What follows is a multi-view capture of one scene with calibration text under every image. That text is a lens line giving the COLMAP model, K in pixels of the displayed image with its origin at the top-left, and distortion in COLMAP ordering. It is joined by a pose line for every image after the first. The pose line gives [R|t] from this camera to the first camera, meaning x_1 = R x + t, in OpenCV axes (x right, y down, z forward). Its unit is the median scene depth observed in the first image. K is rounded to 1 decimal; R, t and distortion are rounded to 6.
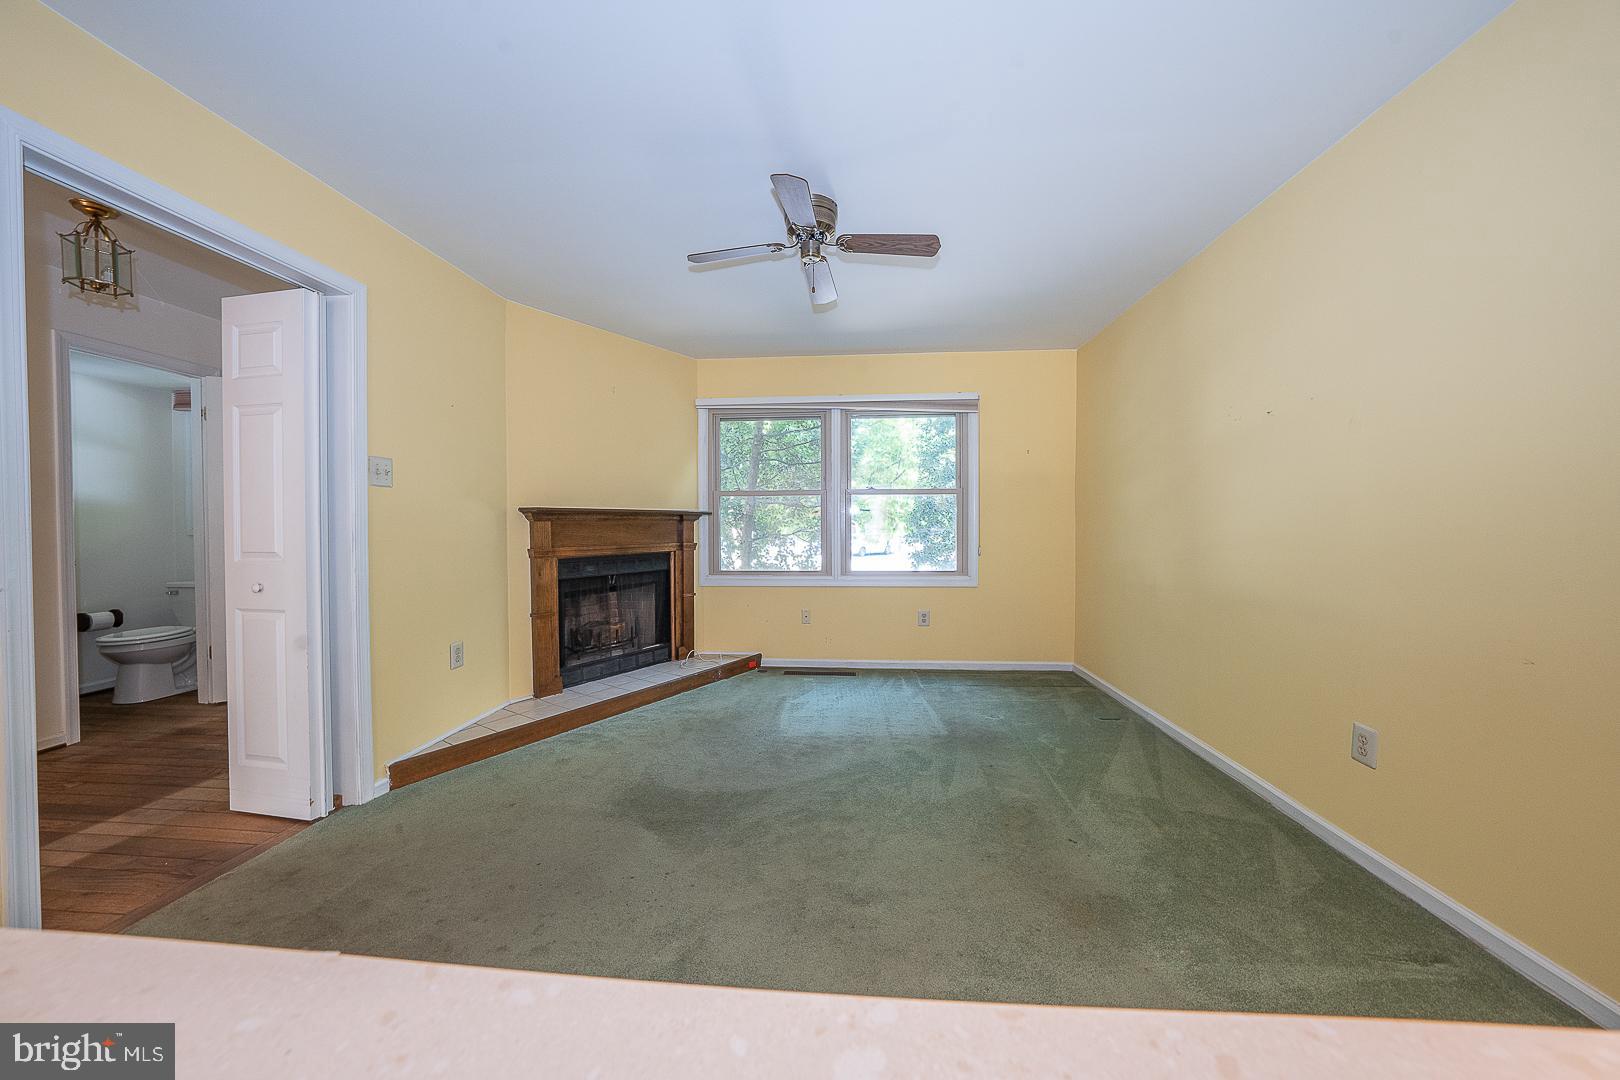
lens RADIAL K [[559.3, 0, 812.8], [0, 559.3, 537.0], [0, 0, 1]] dist [-0.025945, 0.005932]
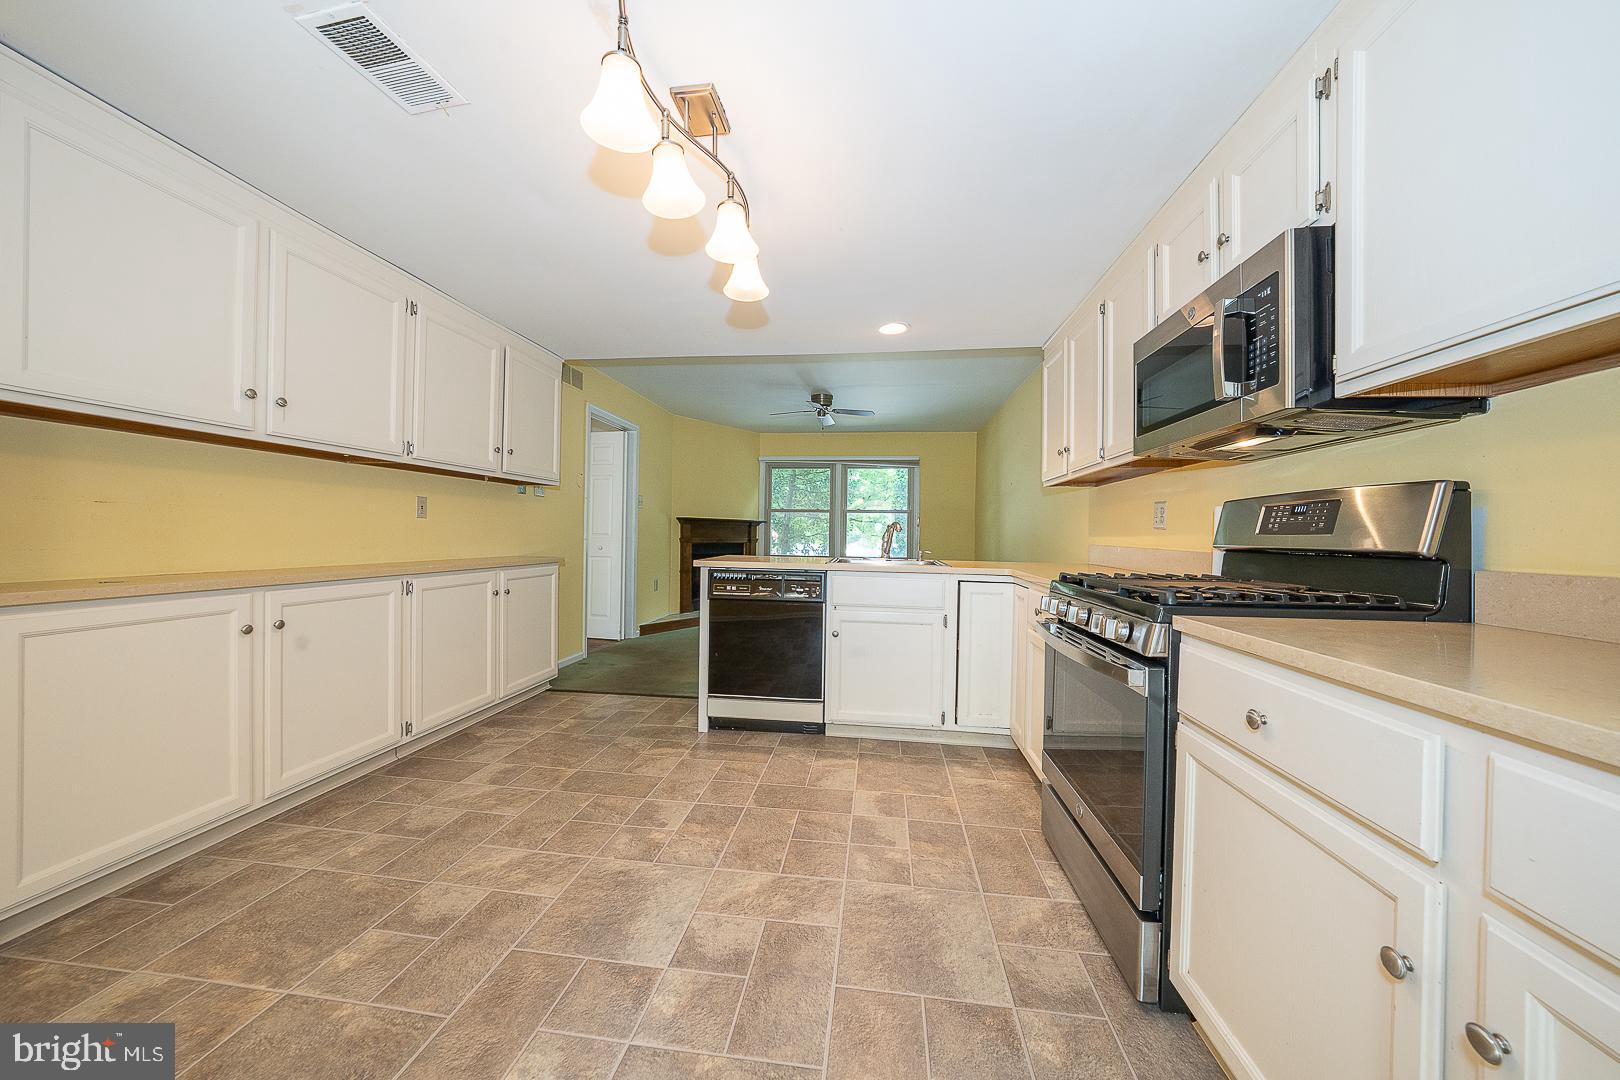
lens RADIAL K [[559.3, 0, 812.8], [0, 559.3, 537.0], [0, 0, 1]] dist [-0.025945, 0.005932]
pose [[0.999078, 0.020453, -0.037739, 0.031105], [-0.021199, 0.999585, -0.019481, 0.036478], [0.037325, 0.020263, 0.999098, -0.761948]]
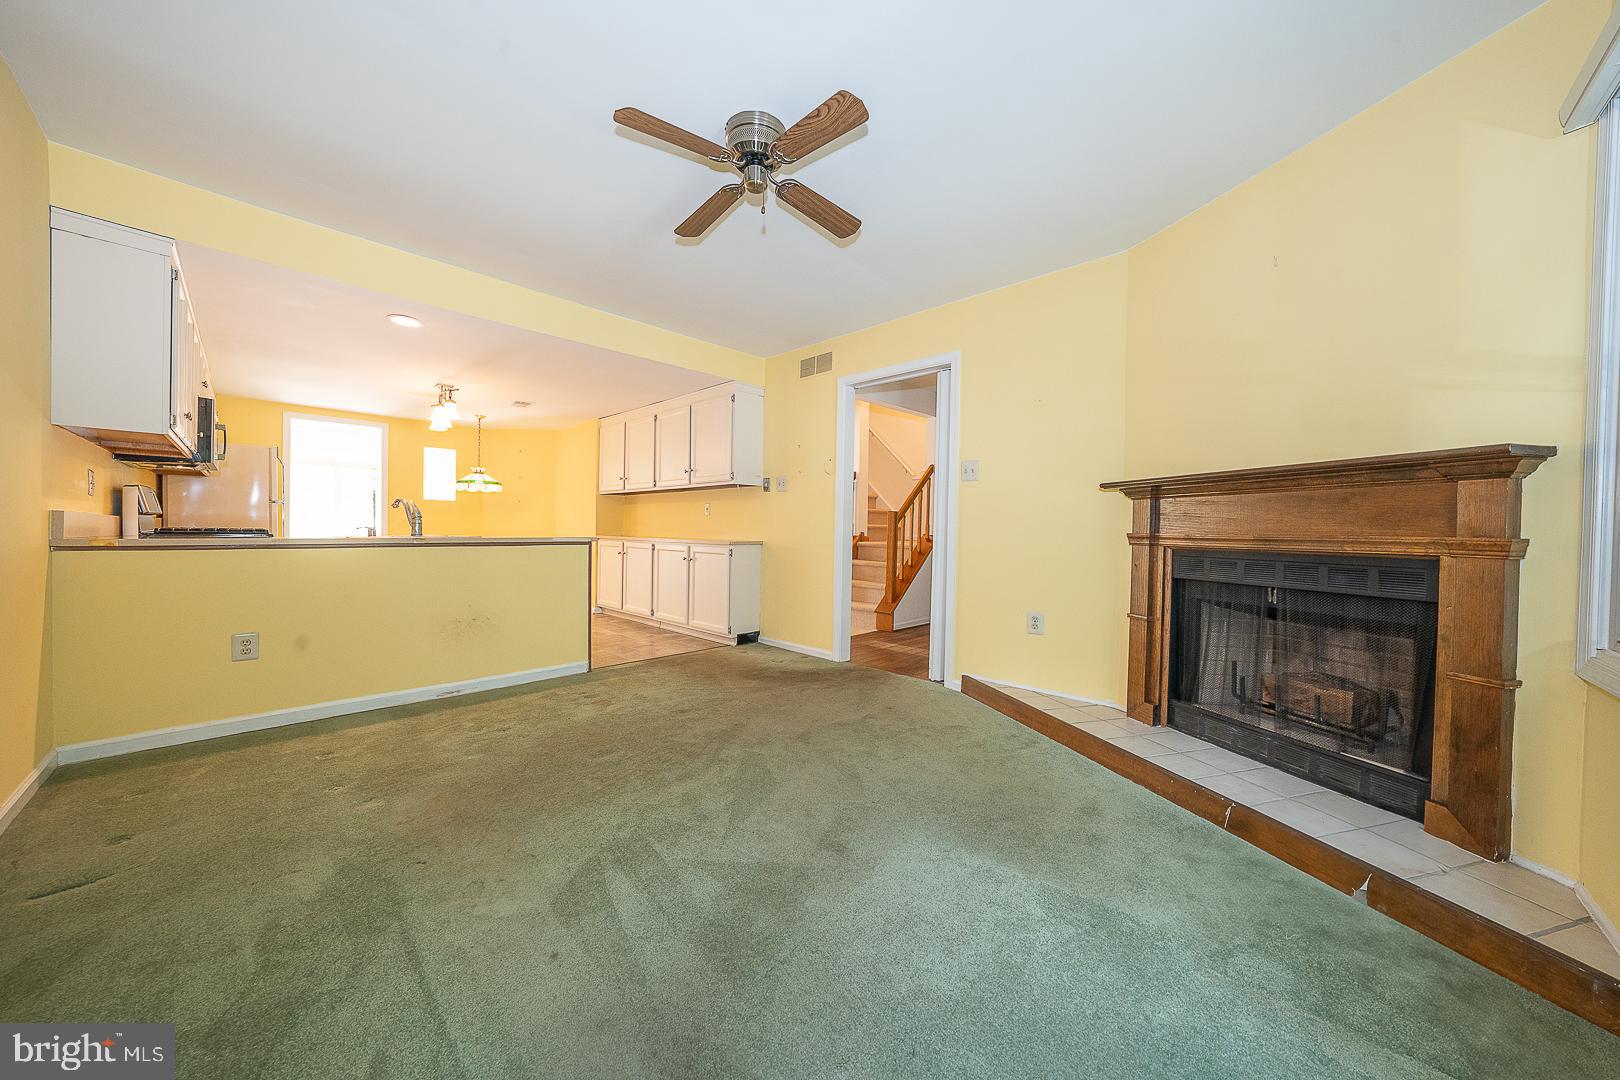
lens RADIAL K [[559.3, 0, 812.8], [0, 559.3, 537.0], [0, 0, 1]] dist [-0.025945, 0.005932]
pose [[-0.637978, 0.000309, -0.770055, 0.332327], [-0.034072, 0.999009, 0.028628, 0.015230], [0.769301, 0.044501, -0.637335, 0.890253]]
